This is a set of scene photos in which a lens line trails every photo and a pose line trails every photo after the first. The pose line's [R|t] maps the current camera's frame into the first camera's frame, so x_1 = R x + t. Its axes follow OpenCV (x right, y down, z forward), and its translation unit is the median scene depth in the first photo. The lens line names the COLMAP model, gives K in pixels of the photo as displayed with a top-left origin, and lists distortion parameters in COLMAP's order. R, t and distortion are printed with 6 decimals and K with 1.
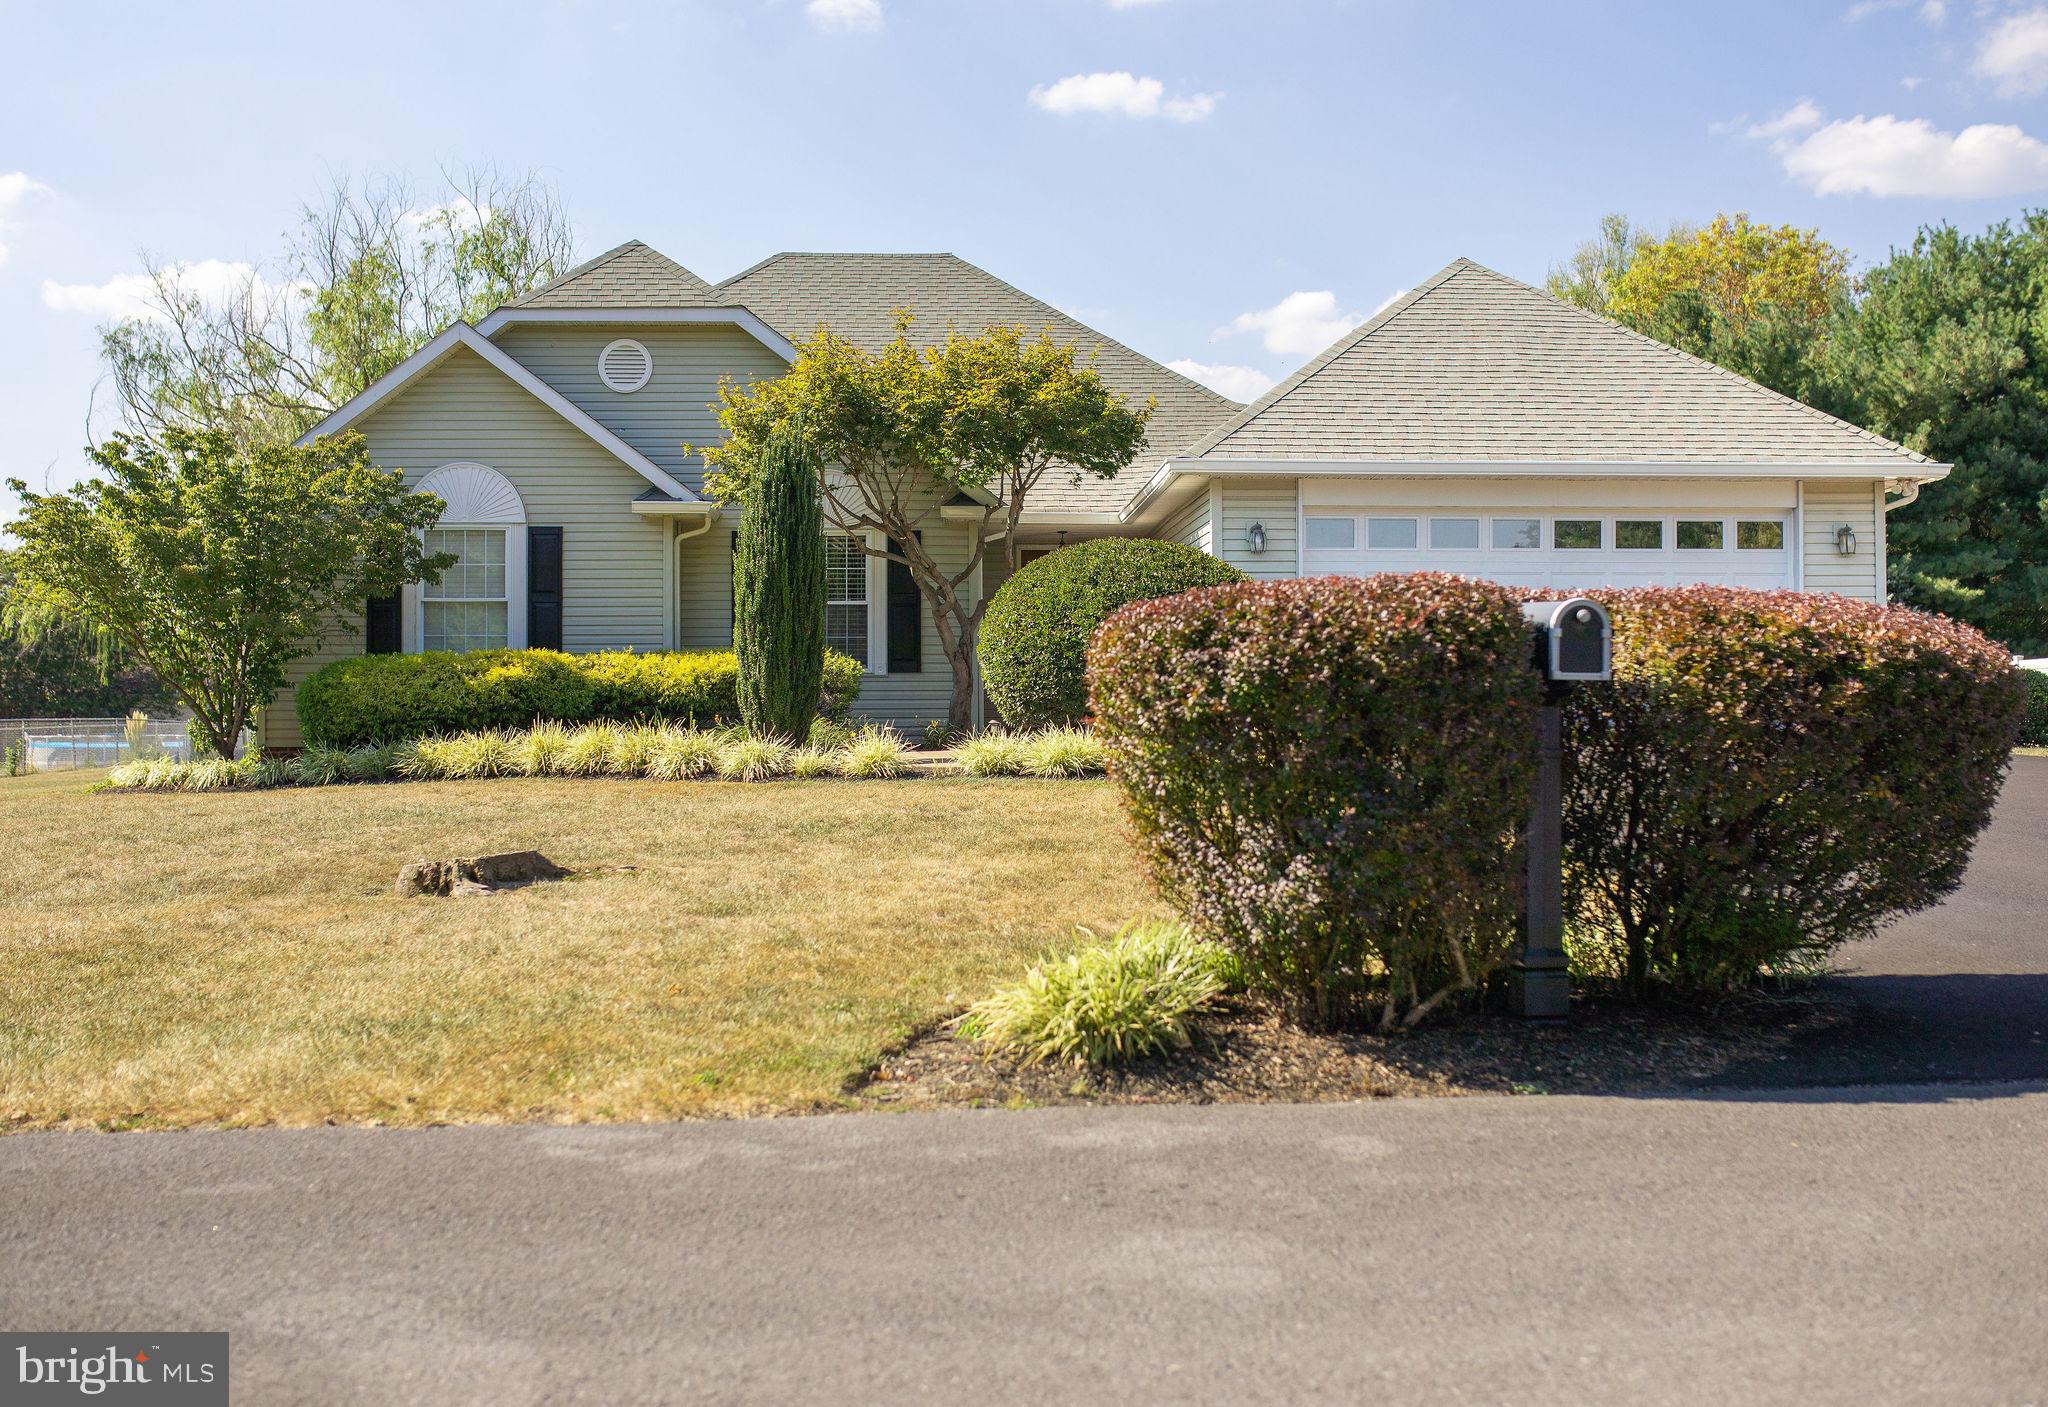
lens RADIAL K [[2088.8, 0, 1024.0], [0, 2088.8, 703.5], [0, 0, 1]] dist [-0.040386, 0.031322]
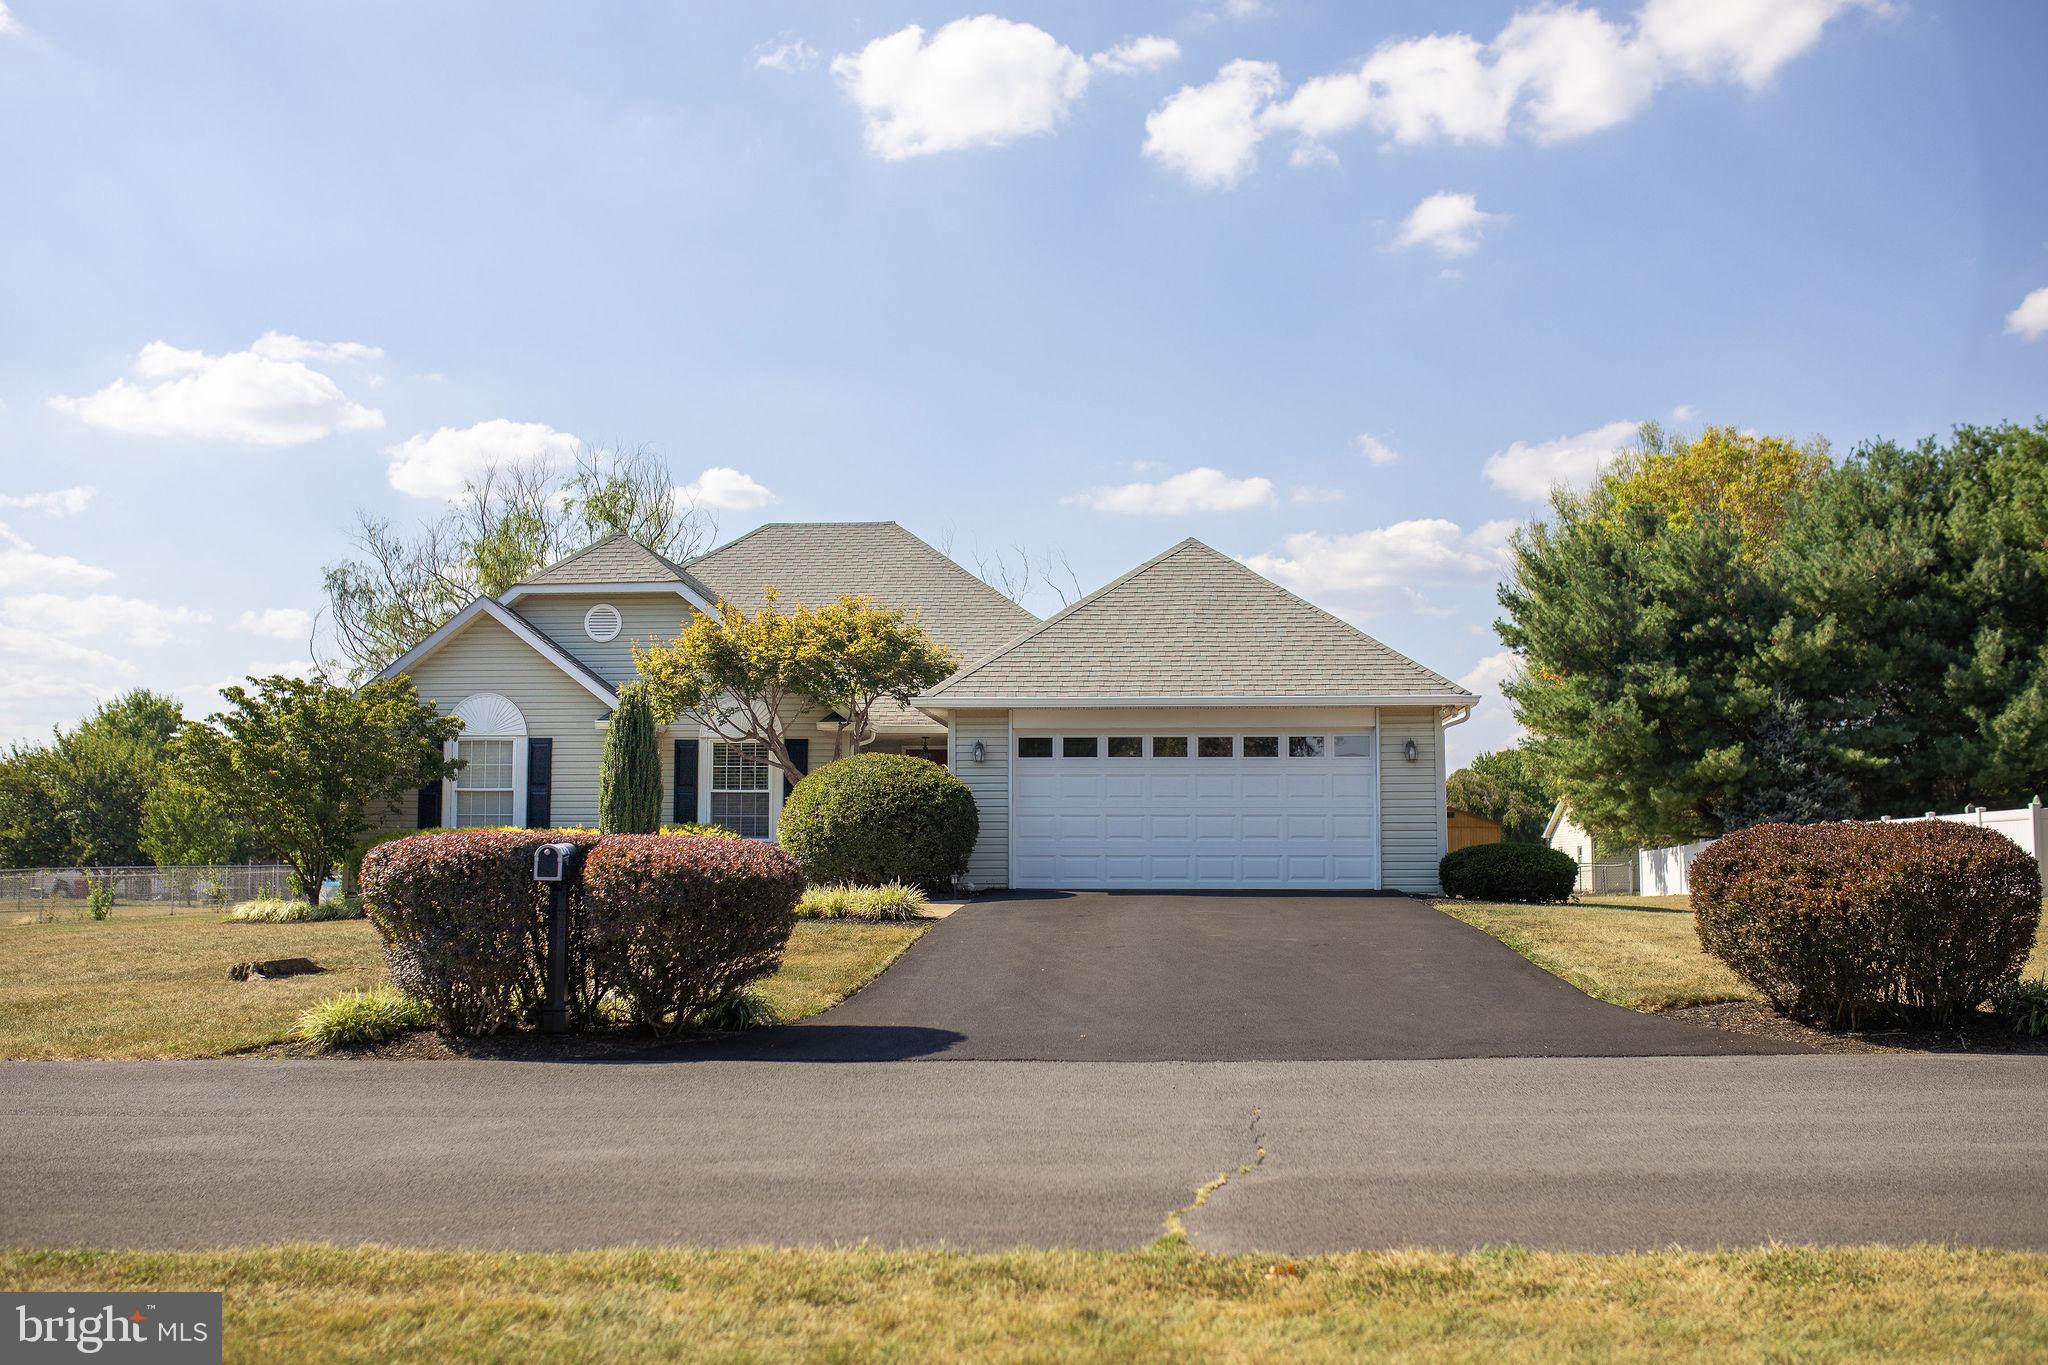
lens RADIAL K [[1934.9, 0, 1024.0], [0, 1934.9, 682.5], [0, 0, 1]] dist [-0.040597, 0.008521]
pose [[0.992015, -0.007601, -0.125894, 0.262680], [-0.003059, 0.996439, -0.084260, -0.012728], [0.126086, 0.083973, 0.988459, -0.260825]]
